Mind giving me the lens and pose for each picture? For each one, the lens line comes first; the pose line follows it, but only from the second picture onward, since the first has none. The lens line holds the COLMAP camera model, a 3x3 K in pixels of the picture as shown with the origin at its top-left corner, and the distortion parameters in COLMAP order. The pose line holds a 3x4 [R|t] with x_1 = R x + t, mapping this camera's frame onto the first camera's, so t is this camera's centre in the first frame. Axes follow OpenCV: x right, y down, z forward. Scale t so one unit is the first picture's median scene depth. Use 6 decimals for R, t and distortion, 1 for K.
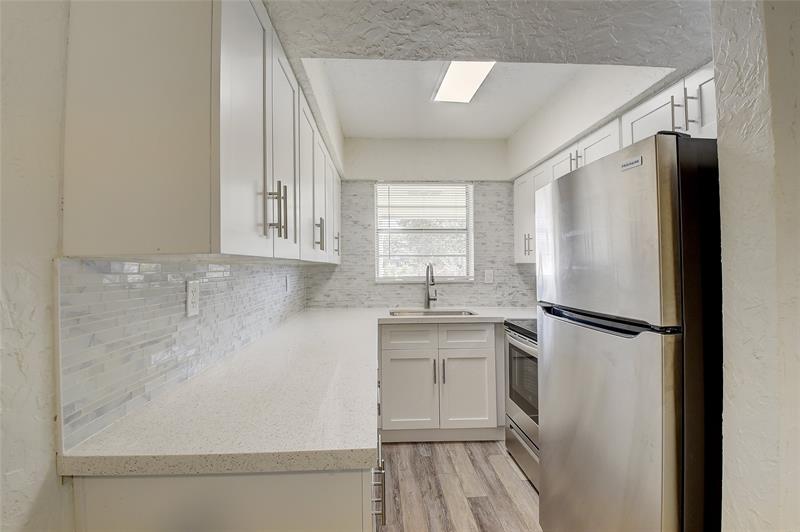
lens RADIAL K [[355.9, 0, 400.5], [0, 355.9, 265.0], [0, 0, 1]] dist [-0.015512, -0.004551]
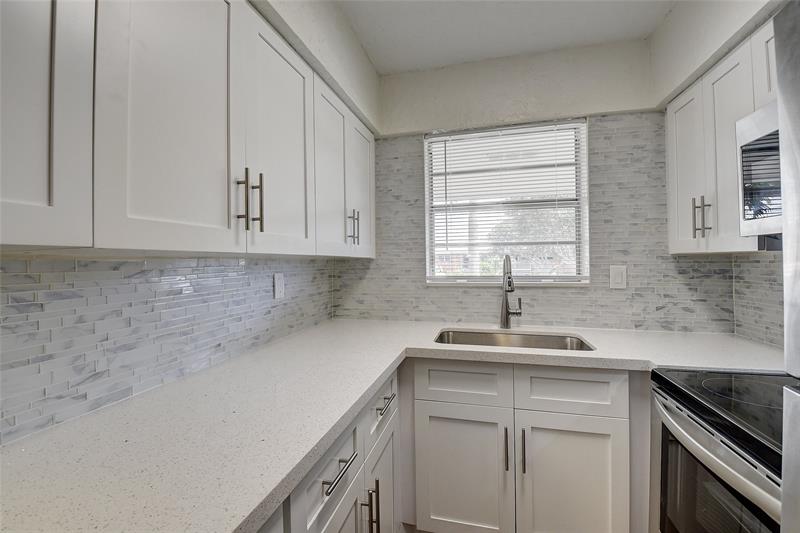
lens RADIAL K [[355.9, 0, 395.6], [0, 355.9, 260.2], [0, 0, 1]] dist [-0.015512, -0.004551]
pose [[0.948528, -0.005213, -0.316652, 0.088706], [0.006844, 0.999968, 0.004039, -0.000155], [0.316621, -0.005999, 0.948533, 0.342153]]
